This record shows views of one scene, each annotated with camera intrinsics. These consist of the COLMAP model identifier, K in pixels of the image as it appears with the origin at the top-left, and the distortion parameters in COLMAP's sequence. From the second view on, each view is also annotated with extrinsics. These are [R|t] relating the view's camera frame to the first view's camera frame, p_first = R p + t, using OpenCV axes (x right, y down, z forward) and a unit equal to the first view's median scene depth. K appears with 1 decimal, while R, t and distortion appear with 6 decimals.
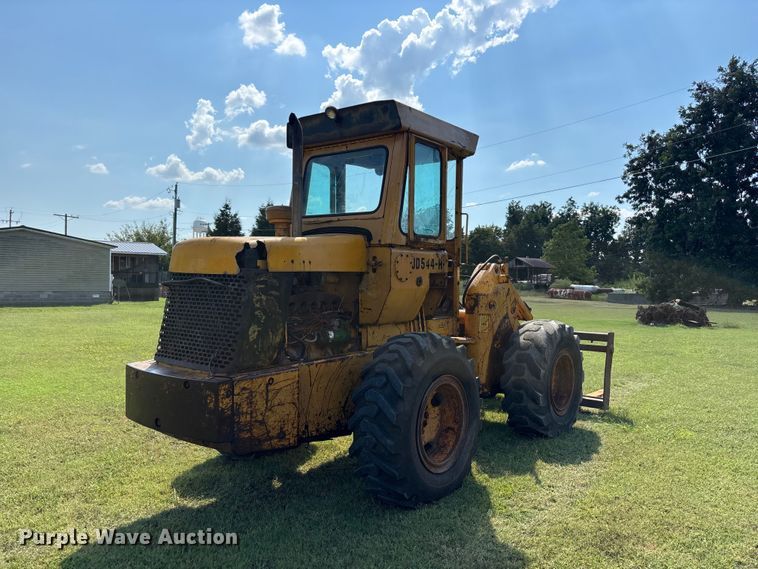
lens RADIAL K [[574.3, 0, 390.0], [0, 574.3, 293.0], [0, 0, 1]] dist [0.045448, -0.056073]
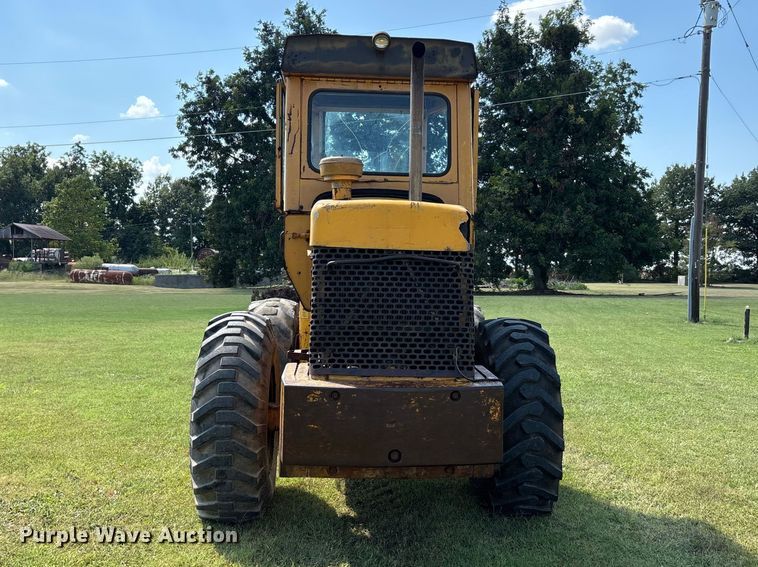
lens RADIAL K [[792.9, 0, 379.3], [0, 792.9, 284.8], [0, 0, 1]] dist [0.004203, 0.000000]
pose [[0.744035, -0.021093, 0.667807, -0.109816], [0.012796, 0.999768, 0.017321, -0.000745], [-0.668018, -0.004342, 0.744133, 0.028840]]
